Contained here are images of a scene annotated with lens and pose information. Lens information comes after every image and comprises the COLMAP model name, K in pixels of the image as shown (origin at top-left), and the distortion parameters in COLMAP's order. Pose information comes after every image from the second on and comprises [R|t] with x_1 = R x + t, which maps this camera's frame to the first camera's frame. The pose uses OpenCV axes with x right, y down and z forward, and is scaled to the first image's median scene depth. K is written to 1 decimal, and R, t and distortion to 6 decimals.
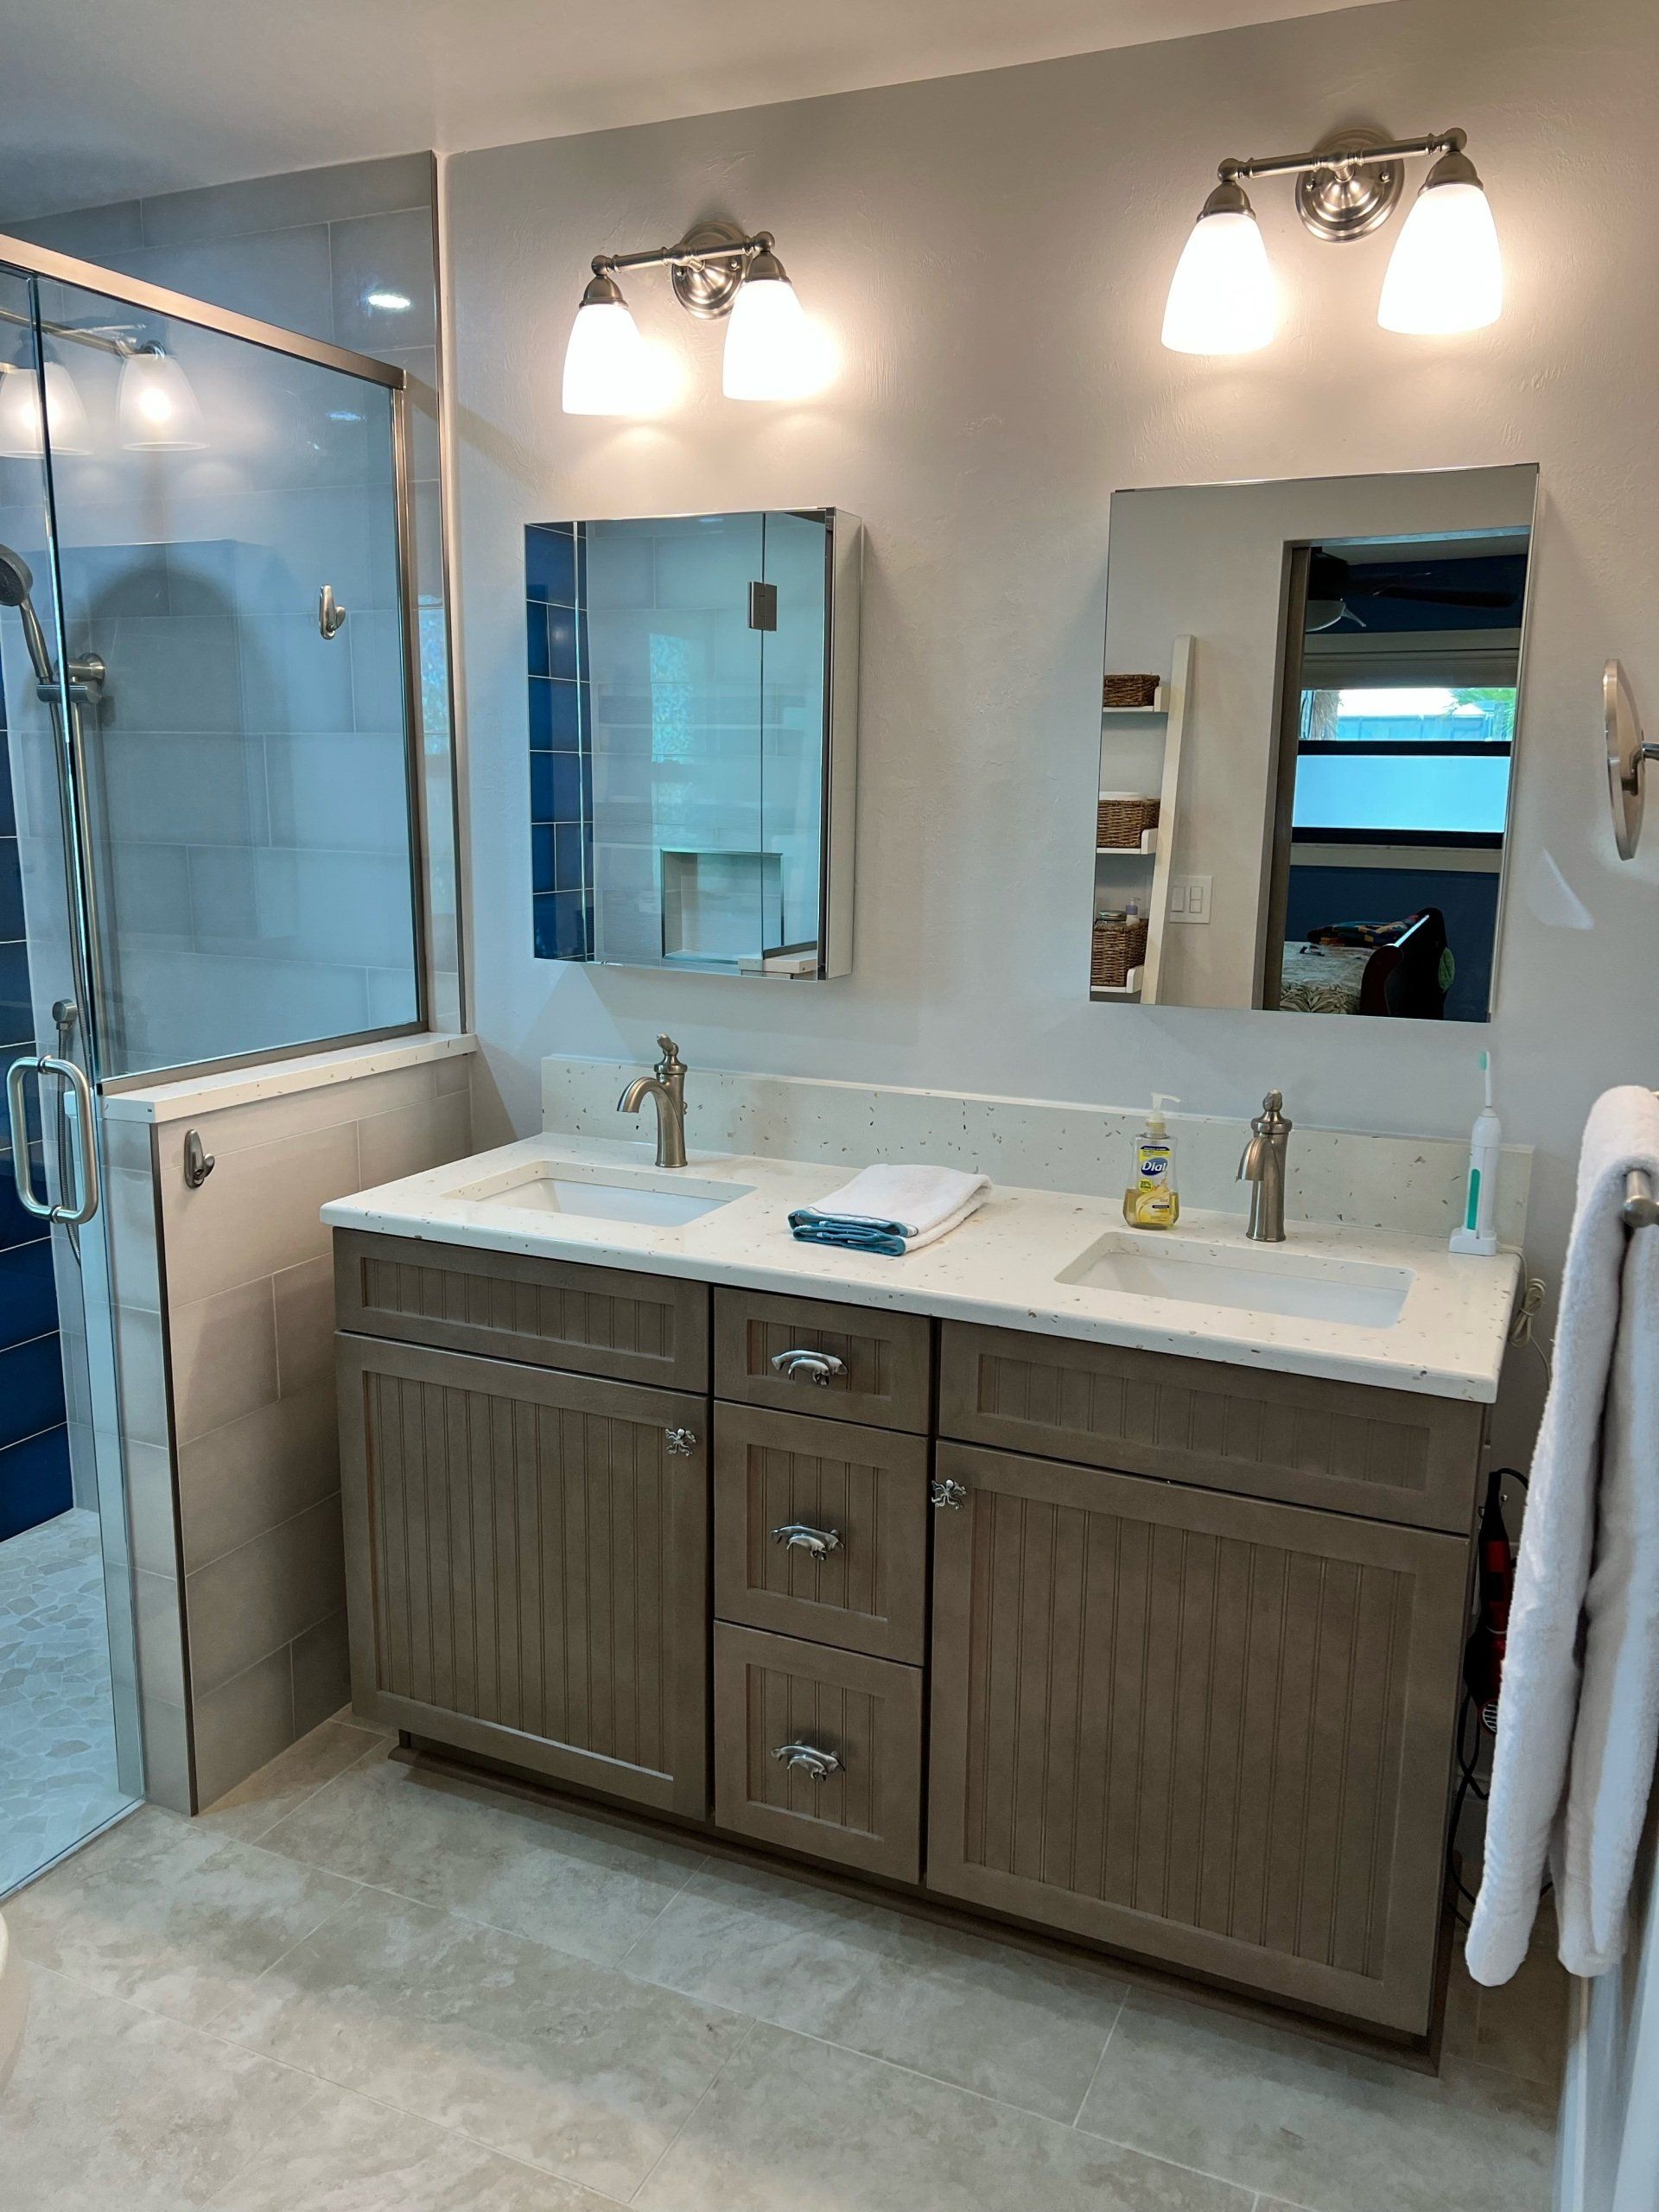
lens RADIAL K [[1654.8, 0, 837.9], [0, 1654.8, 1107.4], [0, 0, 1]] dist [0.043723, -0.042144]
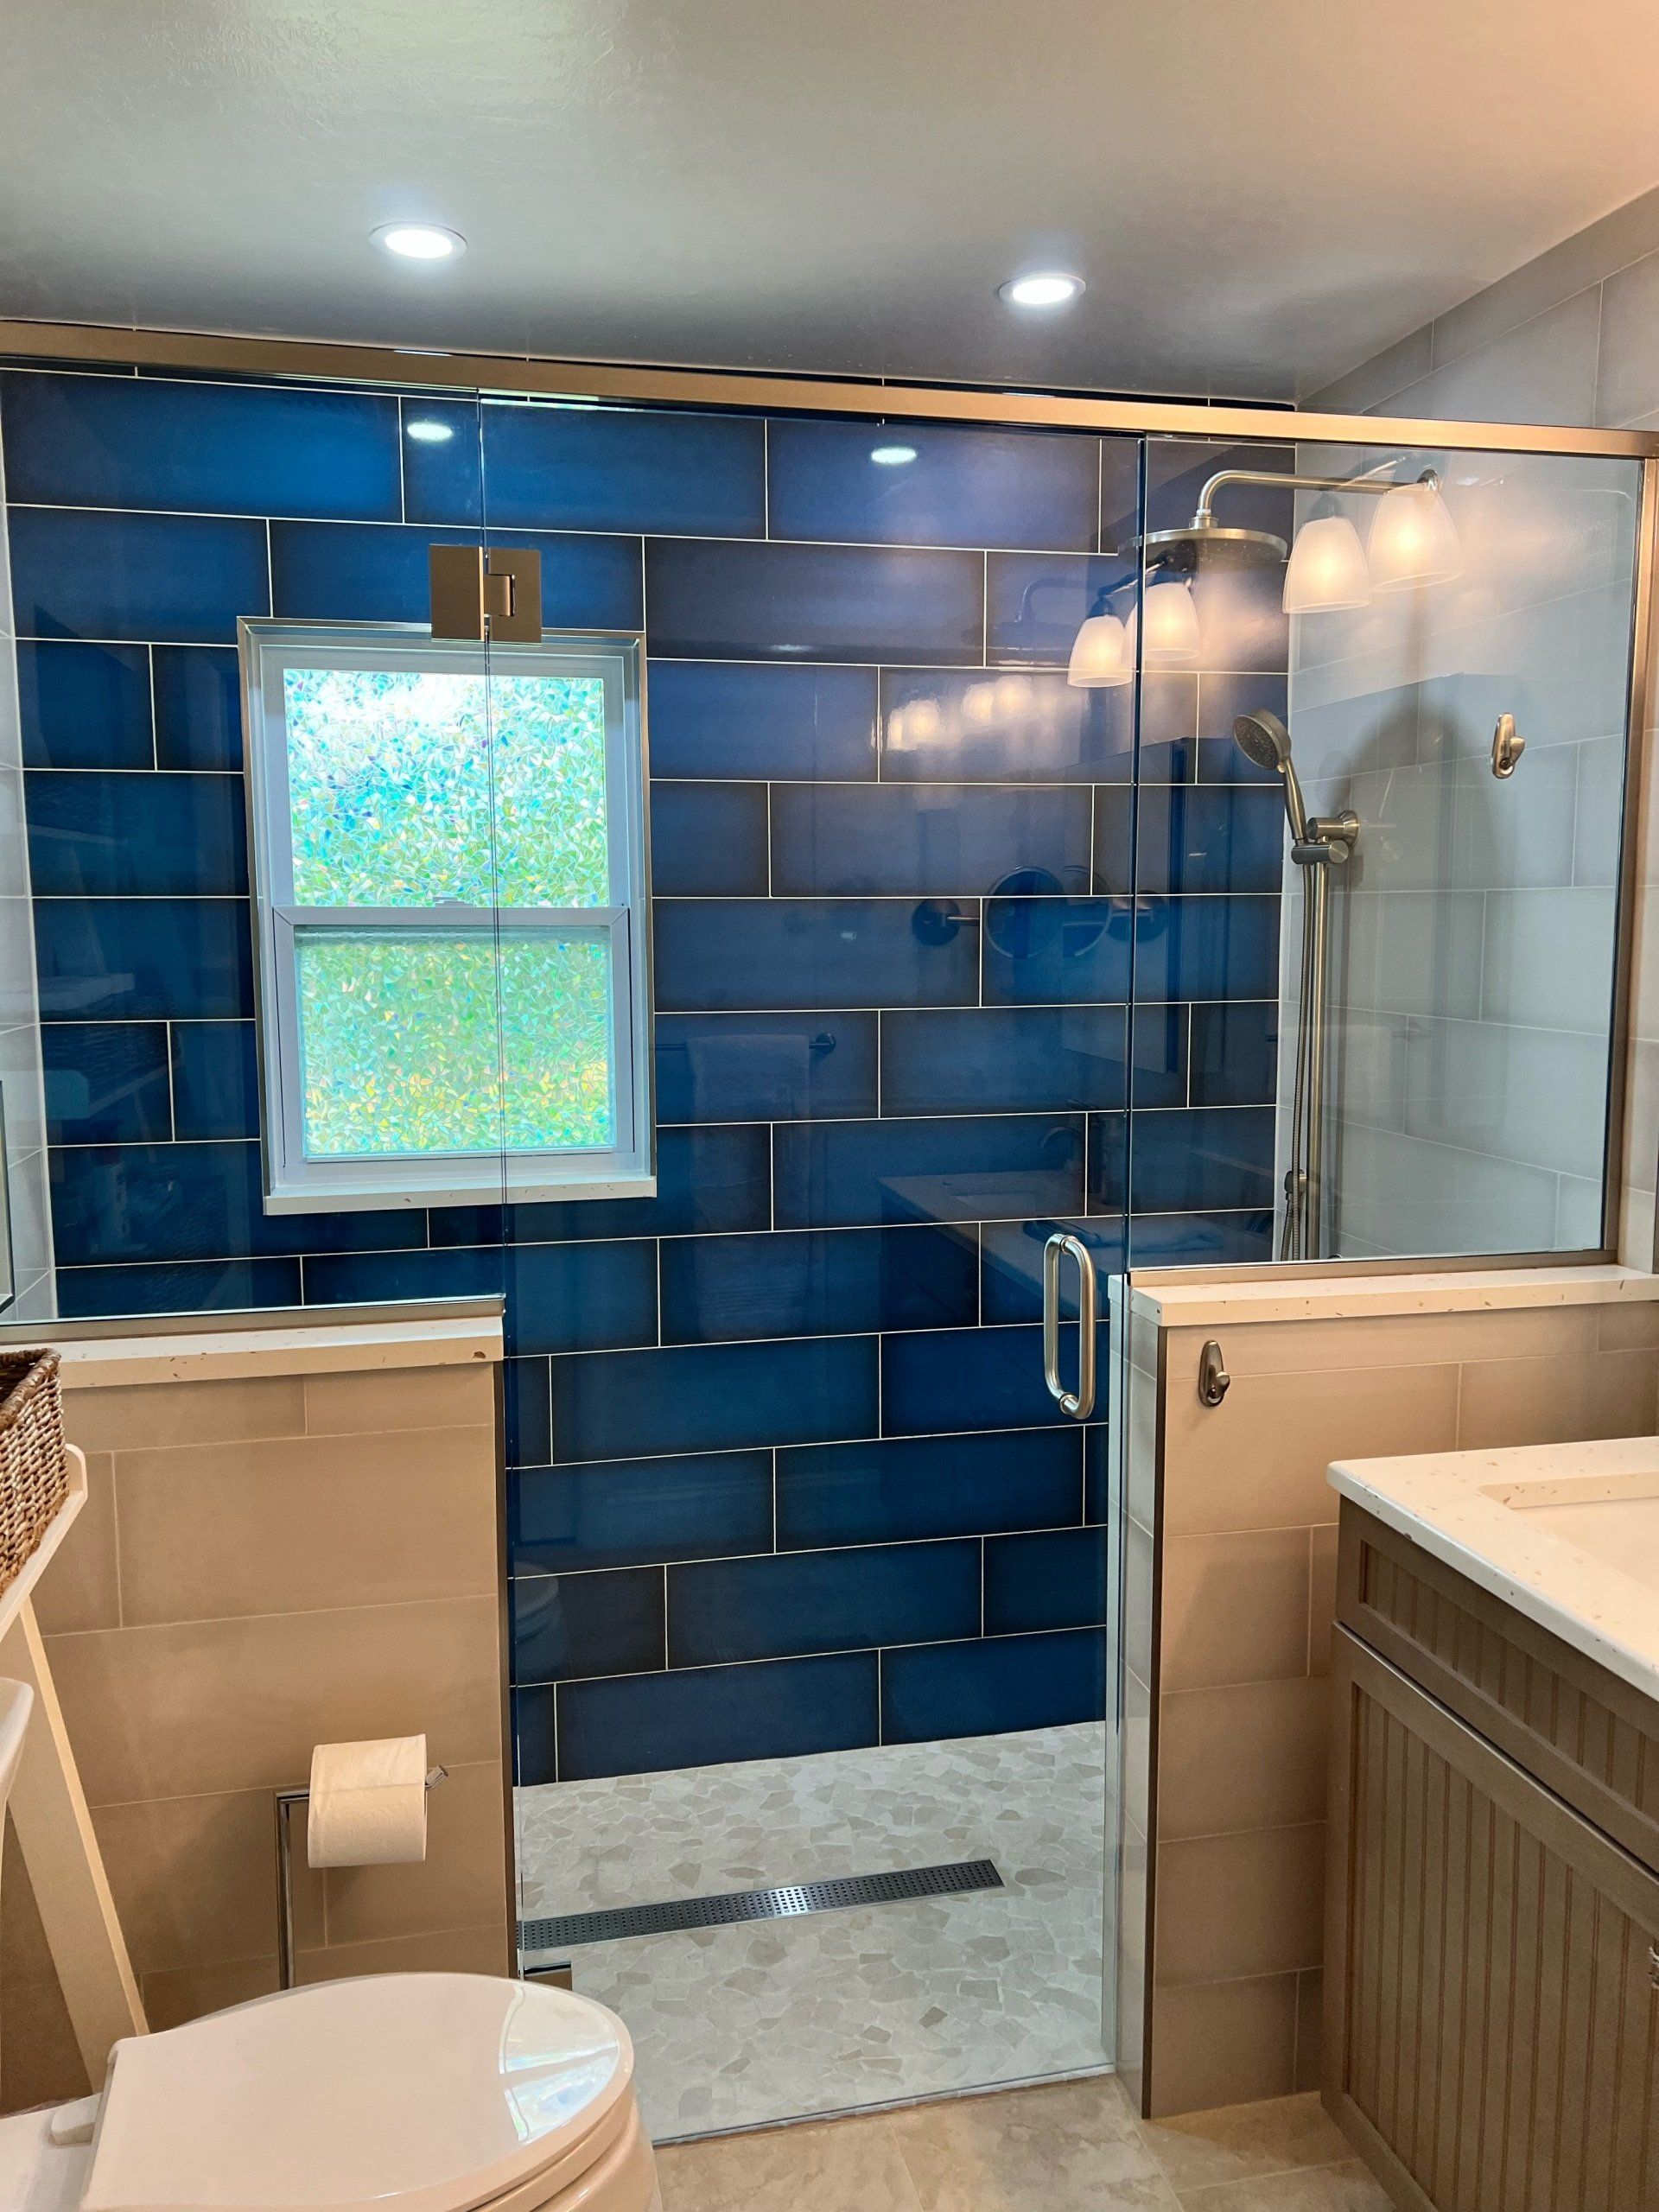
lens RADIAL K [[1654.8, 0, 826.3], [0, 1654.8, 1104.8], [0, 0, 1]] dist [0.043723, -0.042144]
pose [[0.603284, 0.077152, -0.793786, 0.165756], [-0.145678, 0.989225, -0.014568, -0.062915], [0.784109, 0.124425, 0.608023, 0.267628]]
